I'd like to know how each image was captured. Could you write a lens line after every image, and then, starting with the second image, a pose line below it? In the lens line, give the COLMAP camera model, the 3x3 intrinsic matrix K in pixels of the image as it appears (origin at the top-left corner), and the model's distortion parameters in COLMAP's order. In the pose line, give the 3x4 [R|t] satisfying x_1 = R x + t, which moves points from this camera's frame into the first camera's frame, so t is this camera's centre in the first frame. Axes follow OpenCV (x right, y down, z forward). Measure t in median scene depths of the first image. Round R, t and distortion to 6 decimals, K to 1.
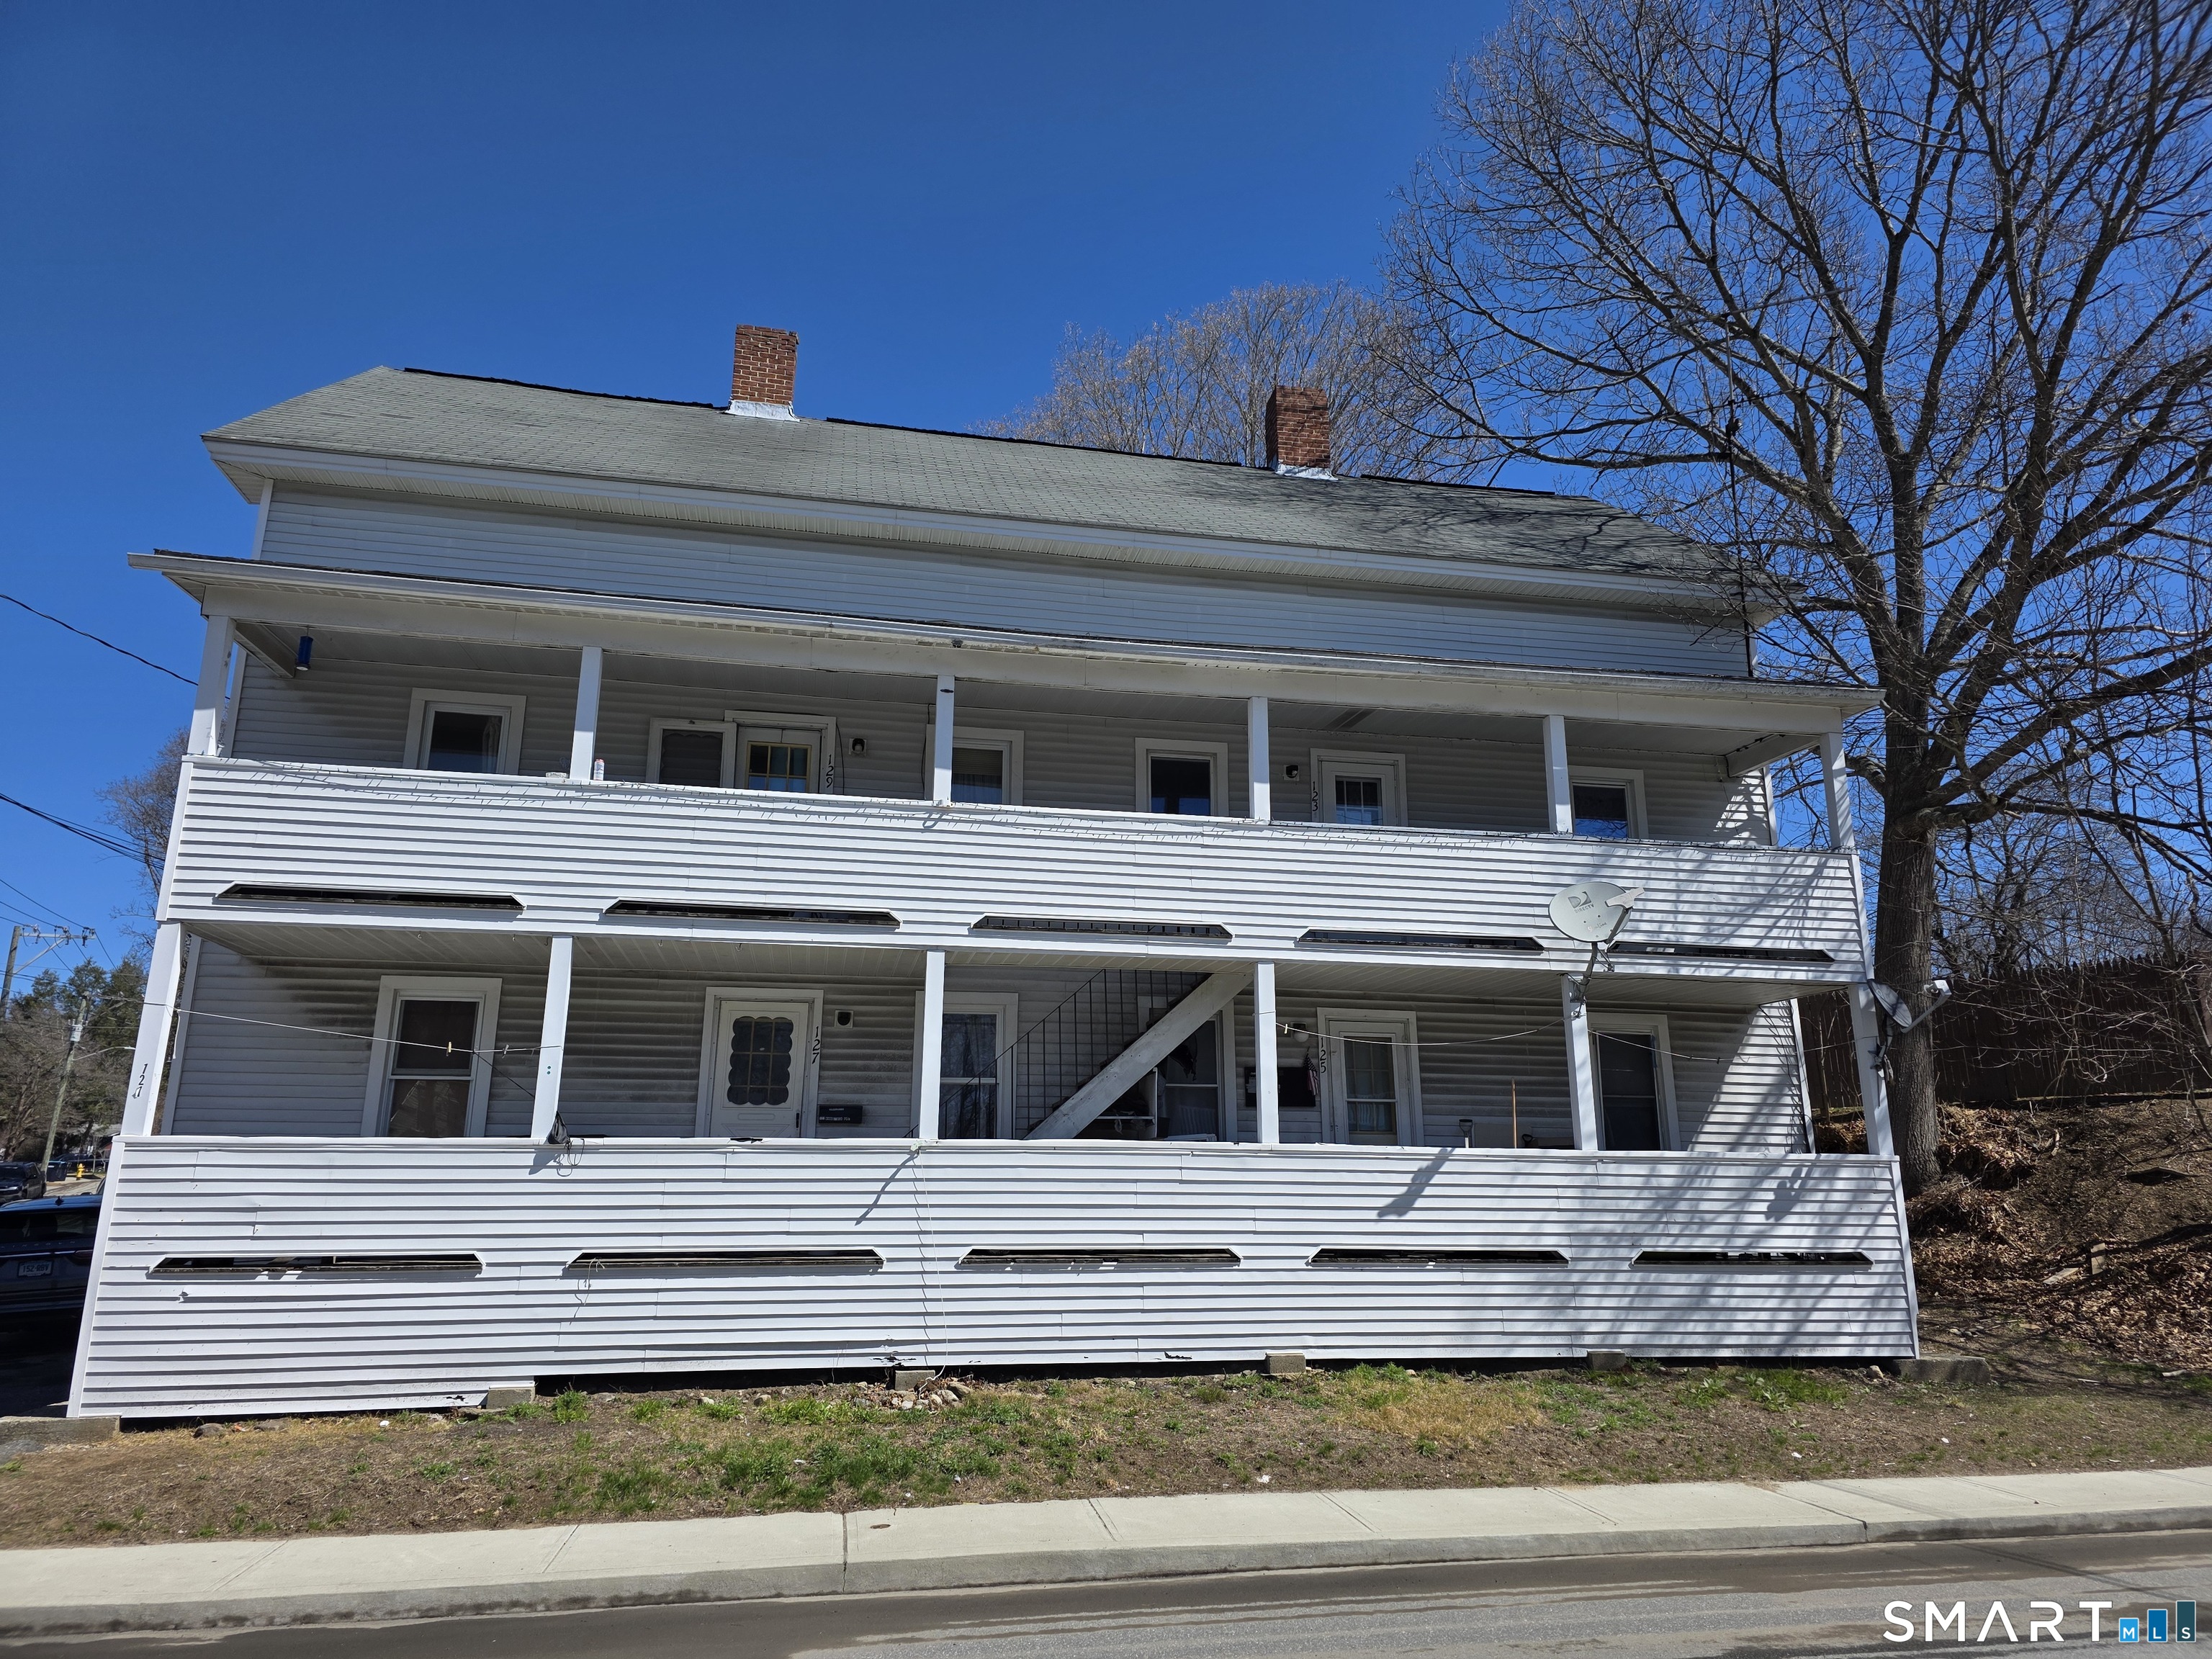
lens RADIAL K [[1471.5, 0, 1152.1], [0, 1471.5, 832.4], [0, 0, 1]] dist [0.077158, -0.078101]
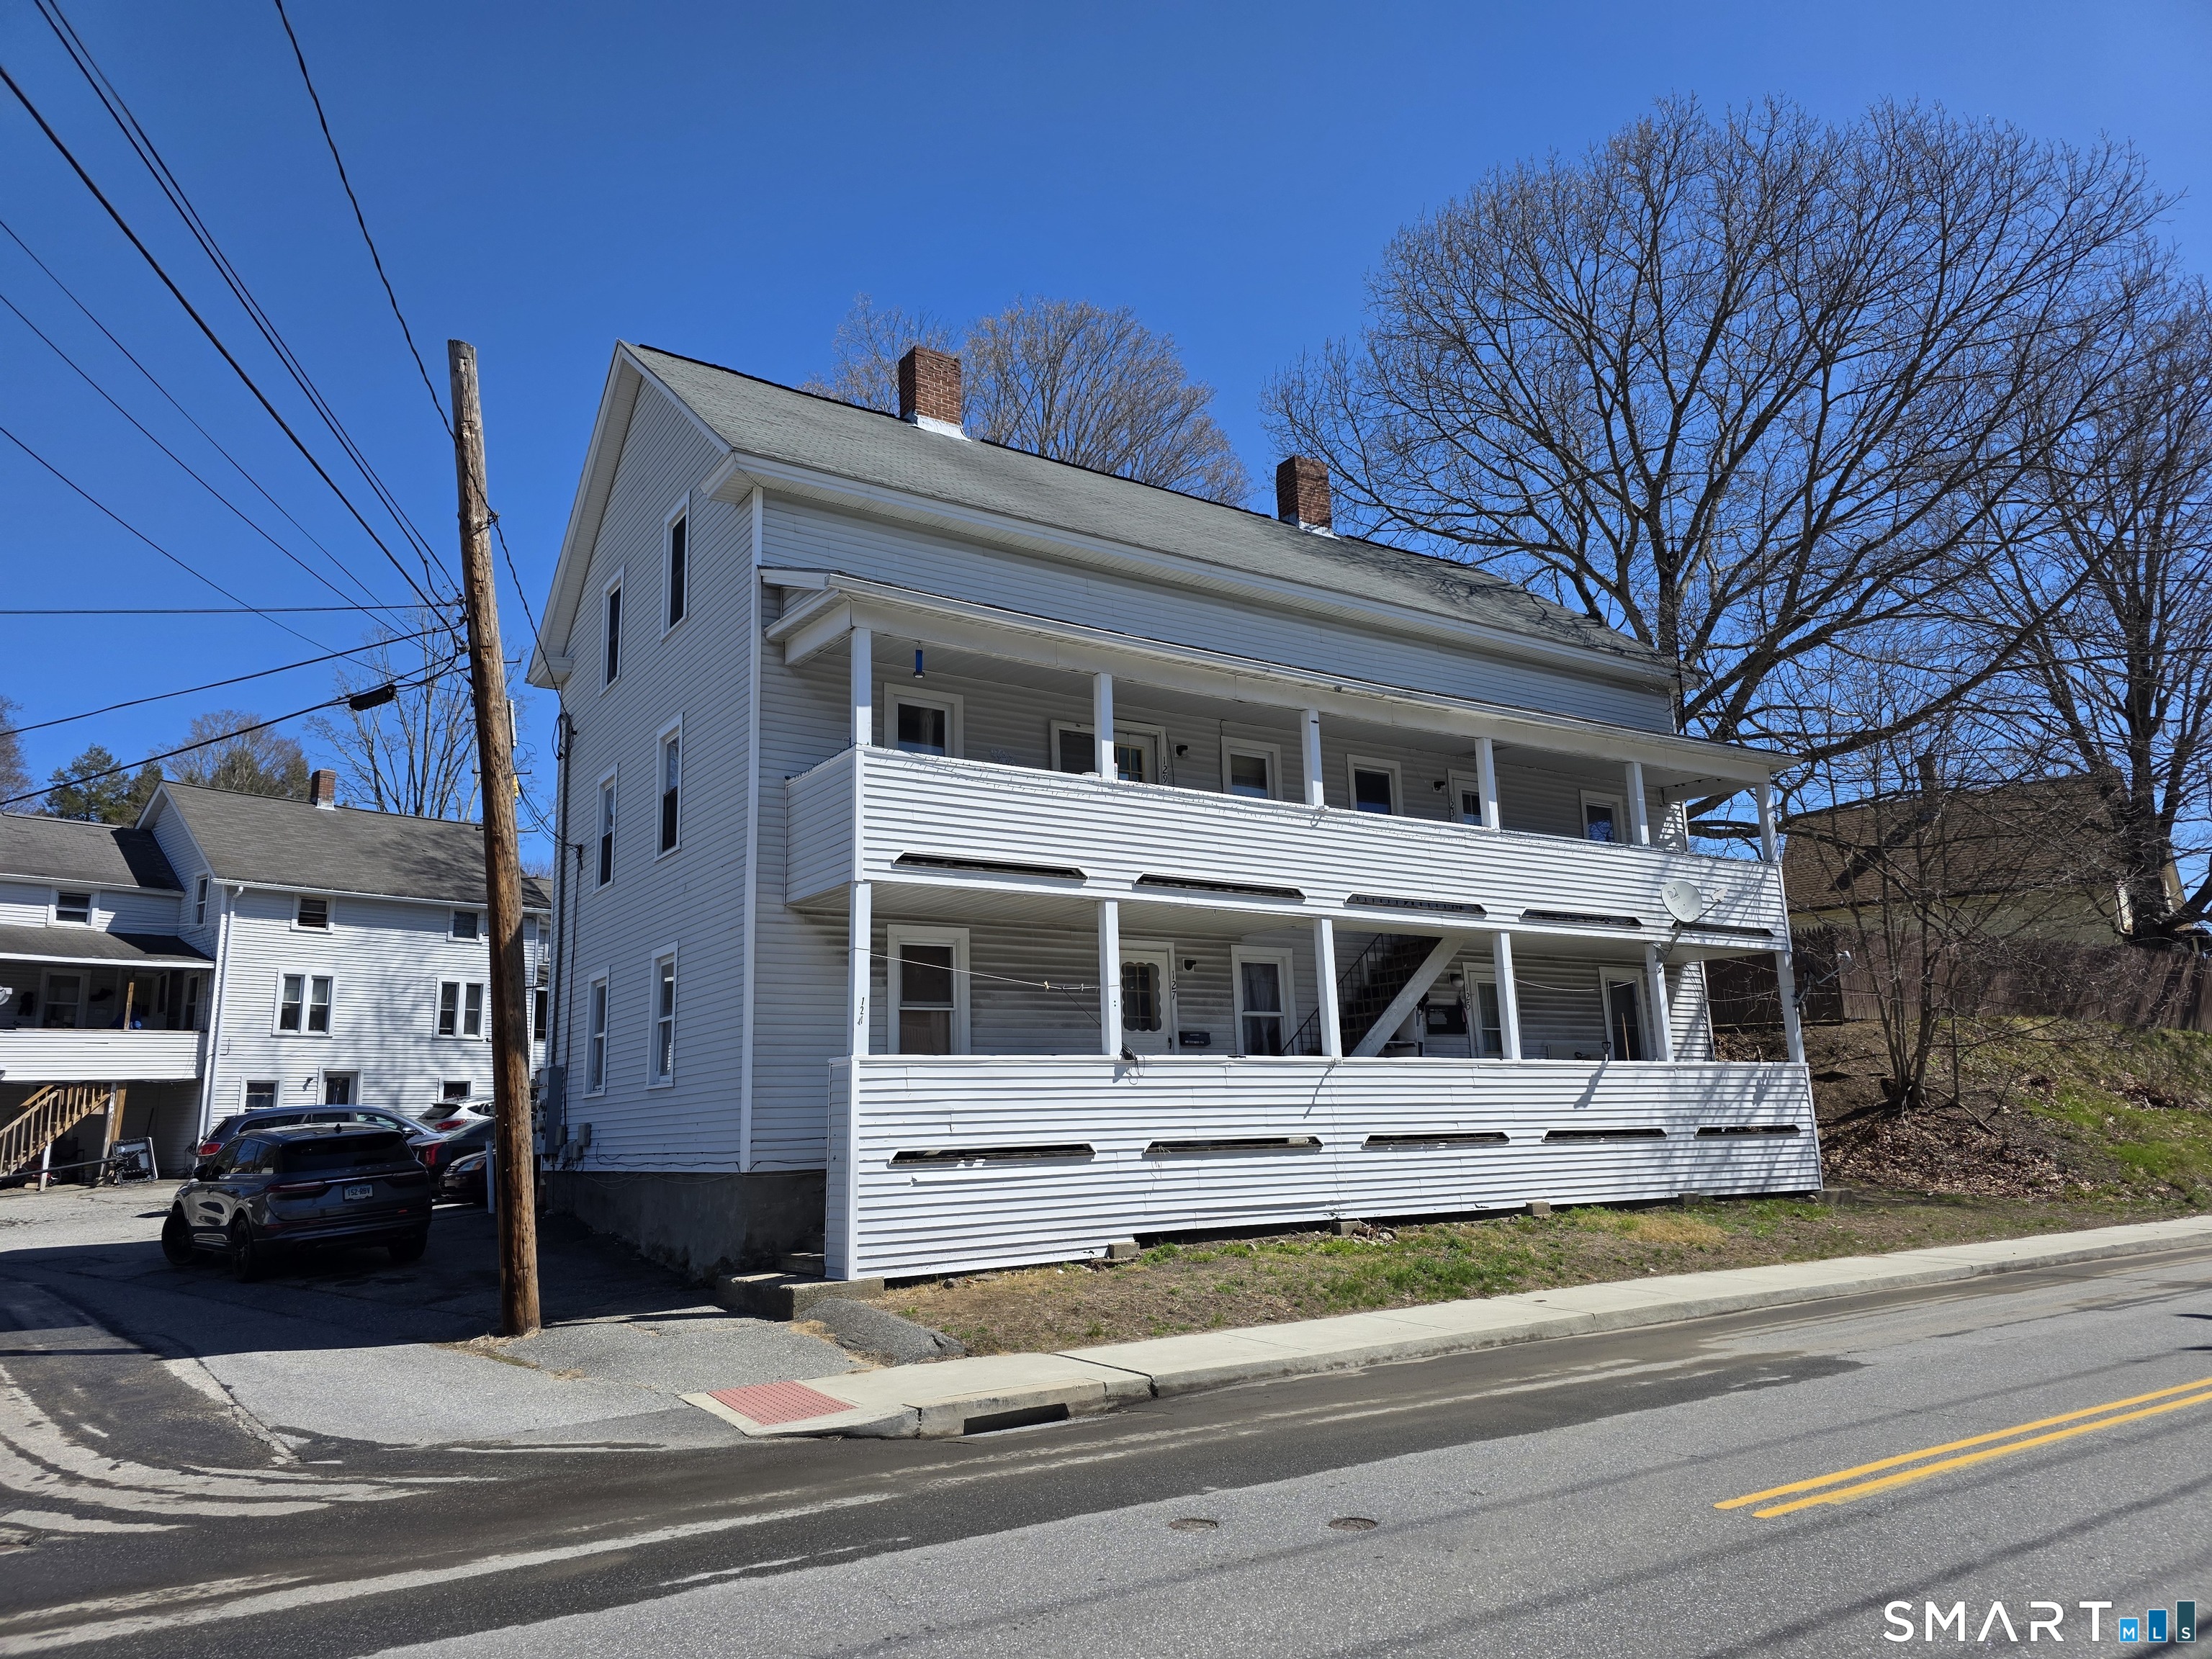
lens RADIAL K [[1471.2, 0, 1113.4], [0, 1471.2, 805.0], [0, 0, 1]] dist [0.073408, -0.081016]
pose [[0.928520, 0.053307, 0.367435, -0.802430], [-0.064238, 0.997780, 0.017575, -0.033476], [-0.365682, -0.039922, 0.929883, -0.174259]]
